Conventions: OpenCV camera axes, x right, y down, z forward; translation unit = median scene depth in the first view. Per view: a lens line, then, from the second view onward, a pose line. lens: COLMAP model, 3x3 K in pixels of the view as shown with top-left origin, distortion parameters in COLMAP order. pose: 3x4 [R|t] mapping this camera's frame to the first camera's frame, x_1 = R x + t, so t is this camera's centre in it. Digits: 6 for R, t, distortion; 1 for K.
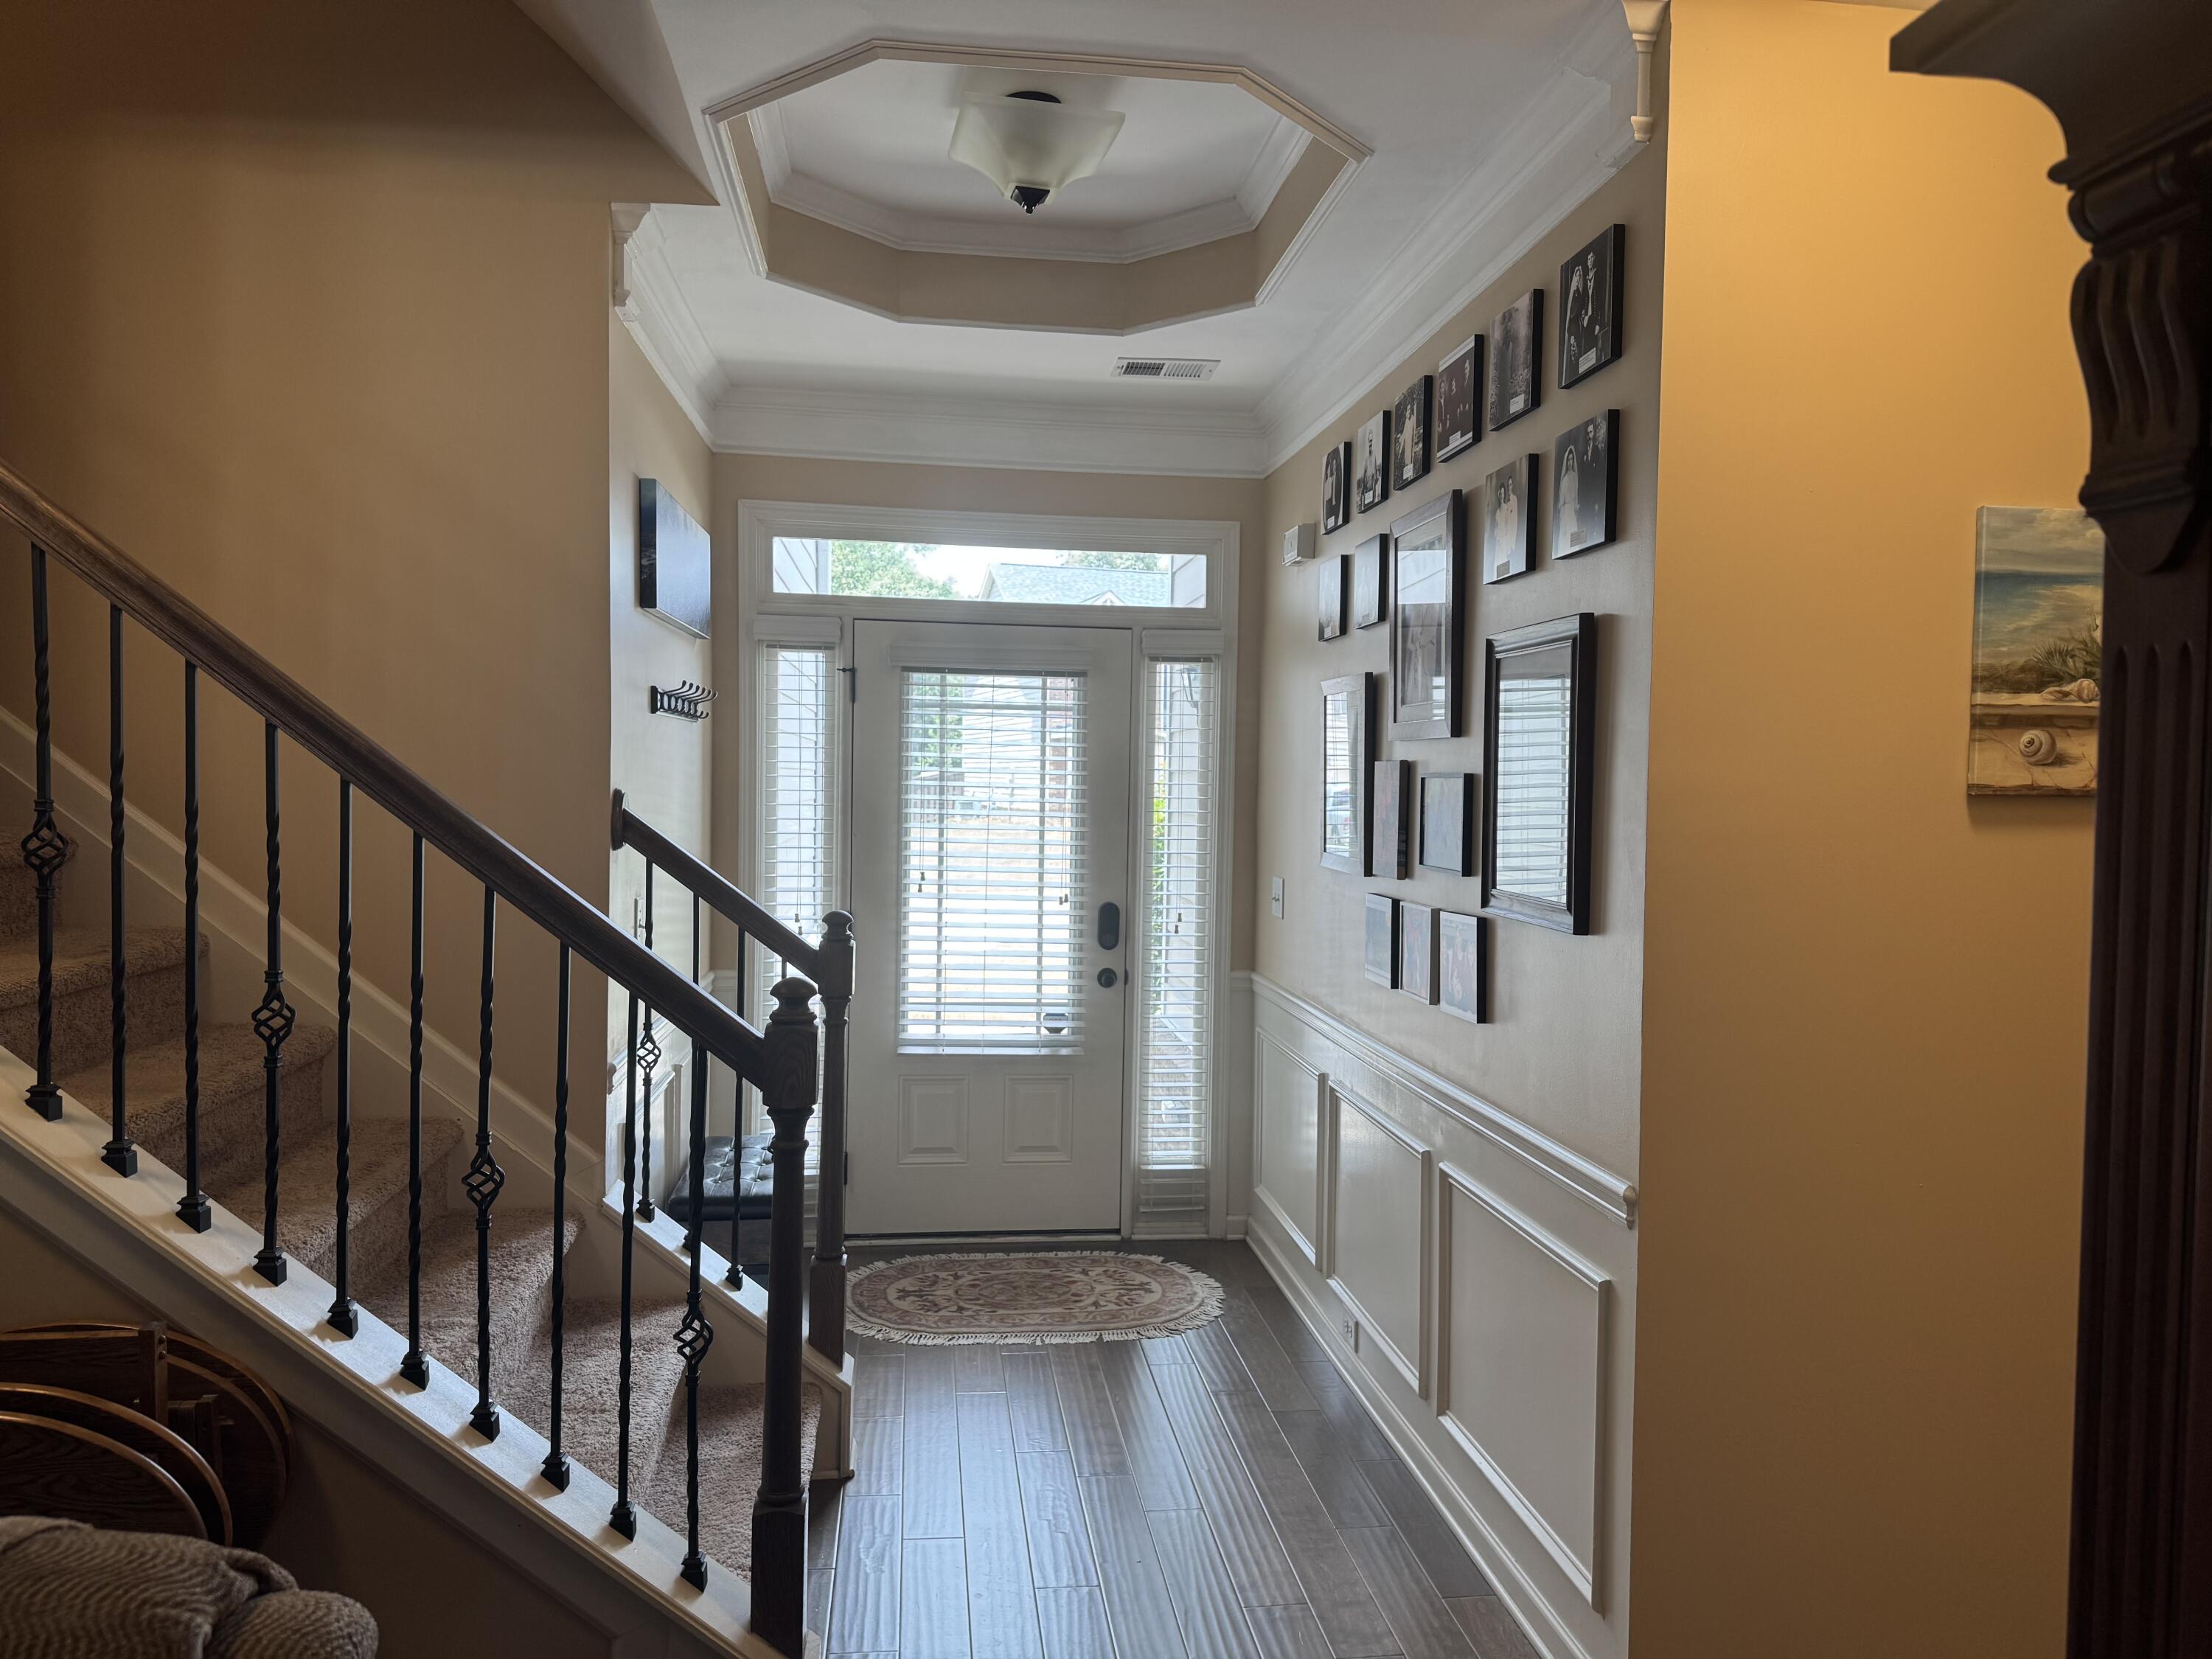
lens RADIAL K [[1555.7, 0, 1095.9], [0, 1555.7, 830.9], [0, 0, 1]] dist [0.007226, 0.000111]
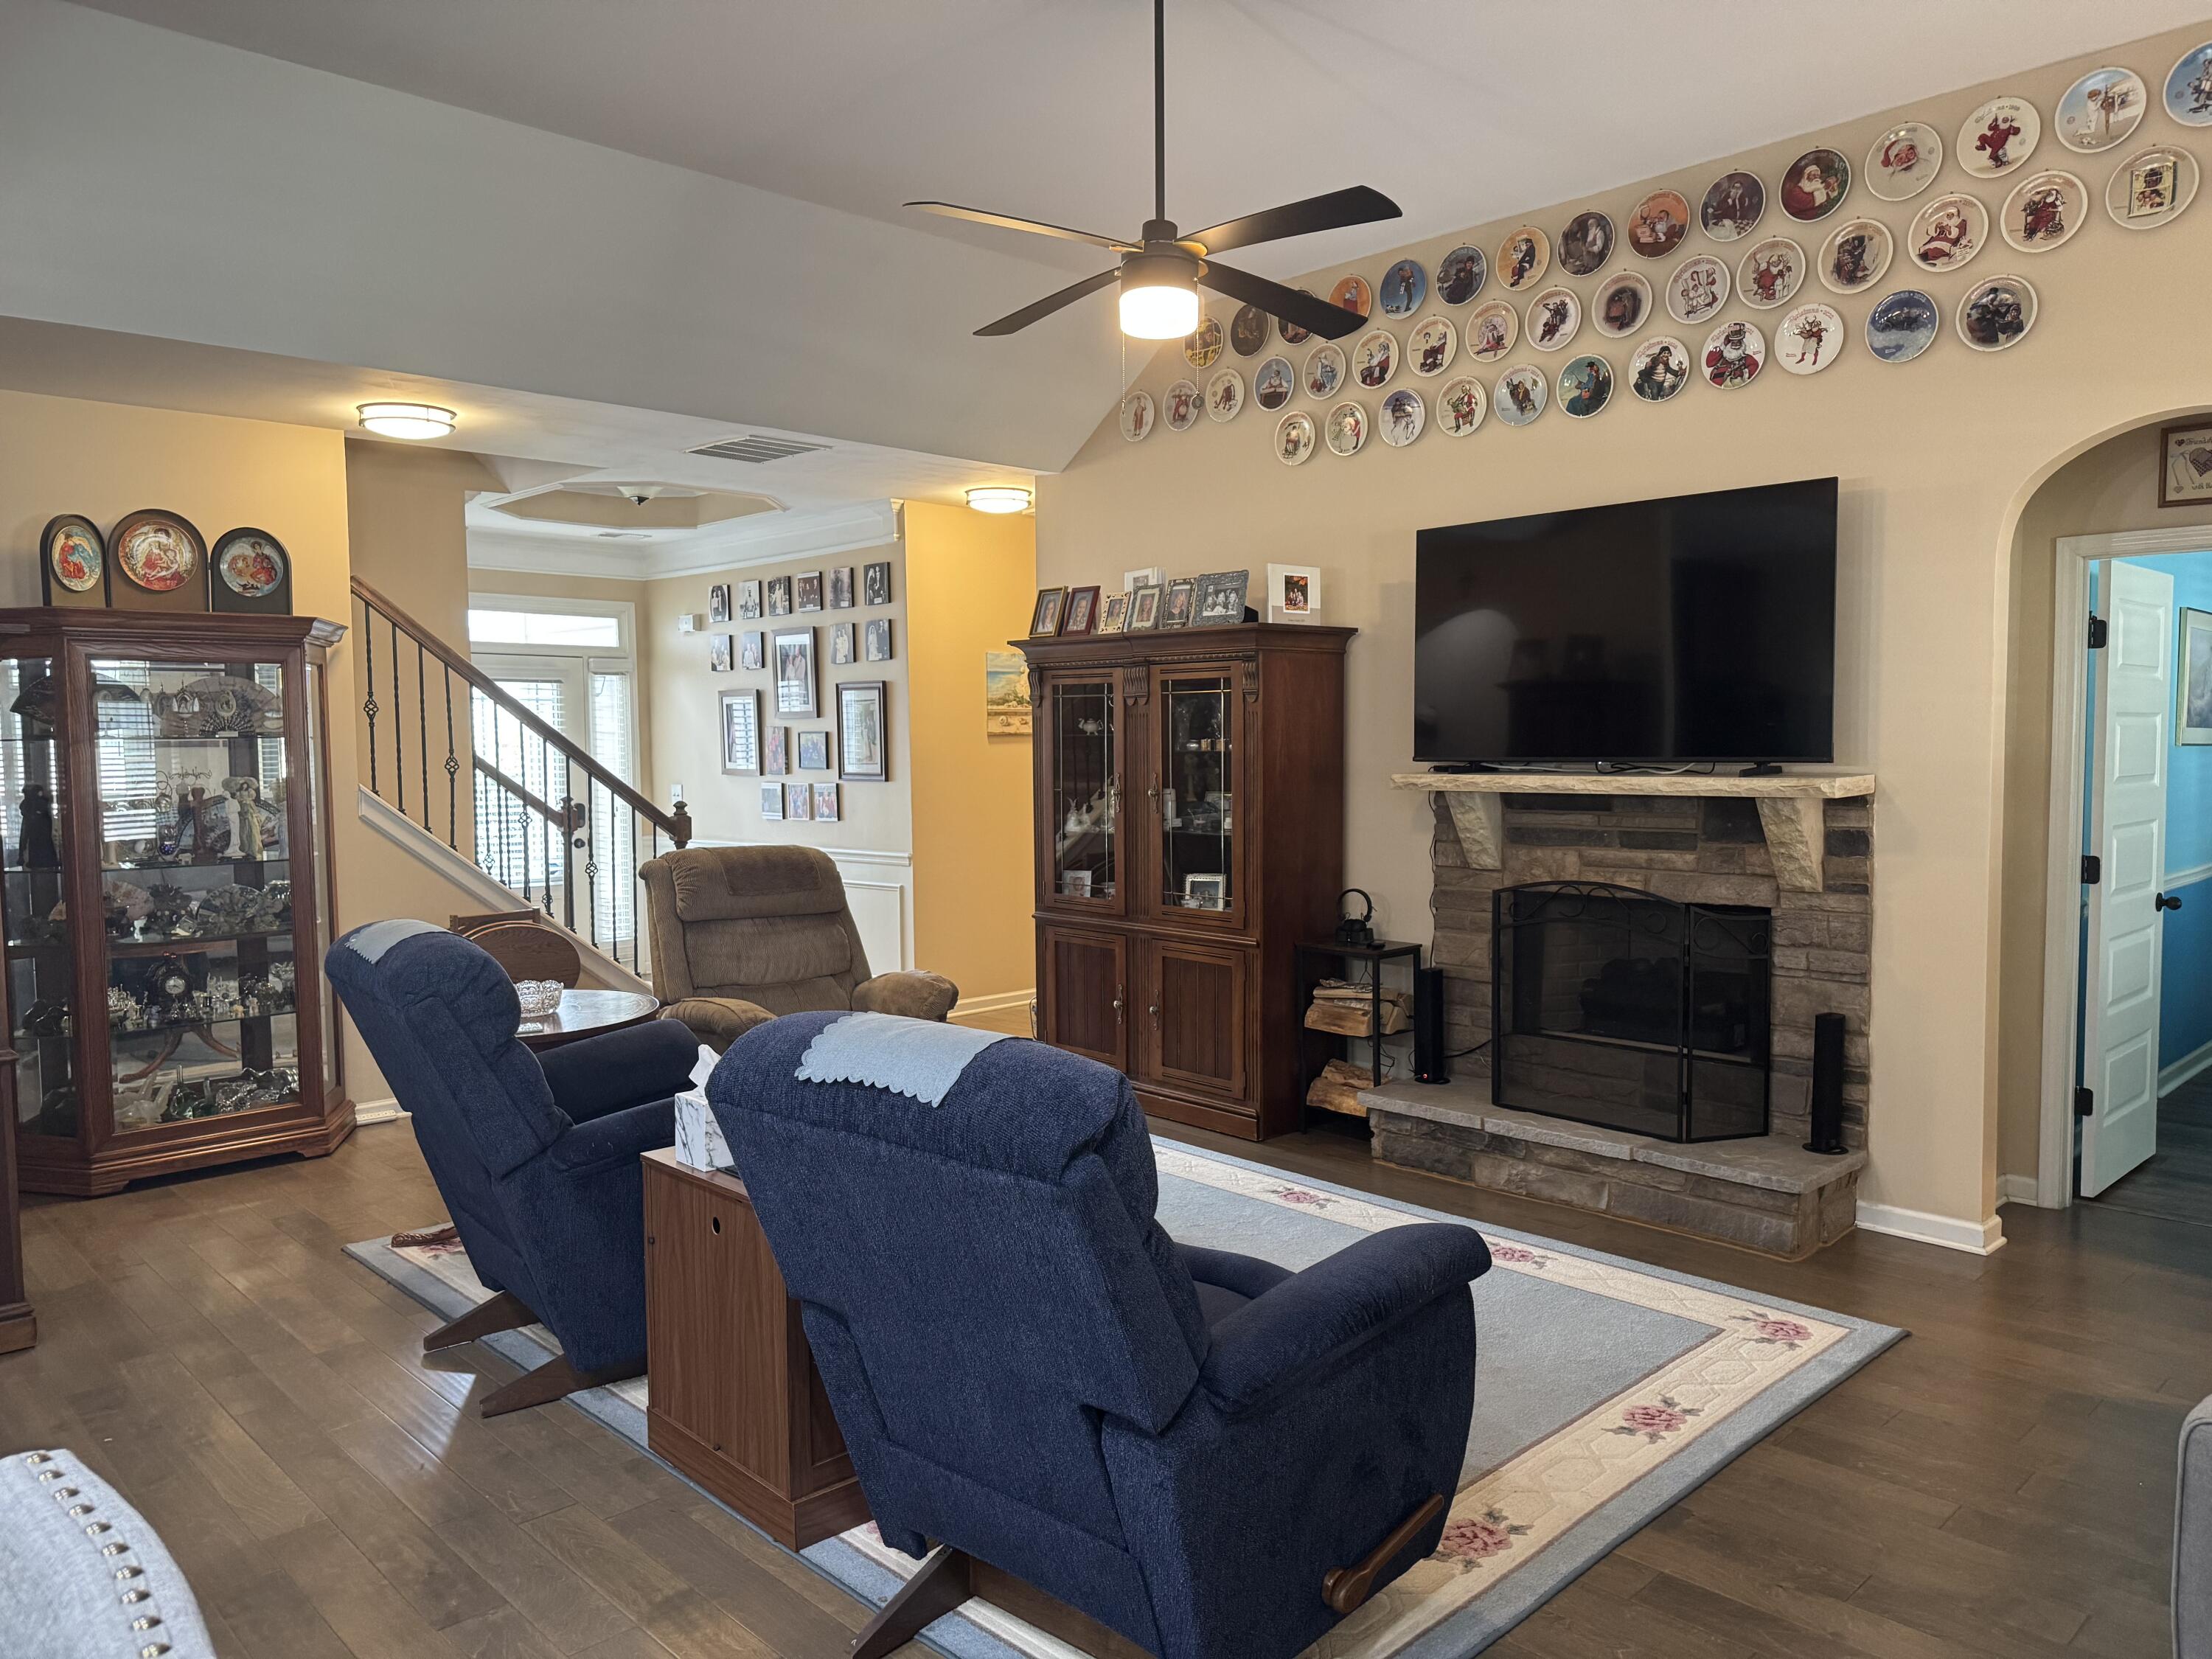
lens RADIAL K [[1555.7, 0, 1107.8], [0, 1555.7, 832.8], [0, 0, 1]] dist [0.007226, 0.000111]
pose [[0.794525, -0.060564, 0.604203, -1.078423], [0.039241, 0.998055, 0.048441, 0.029981], [-0.605962, -0.014778, 0.795357, -1.554175]]
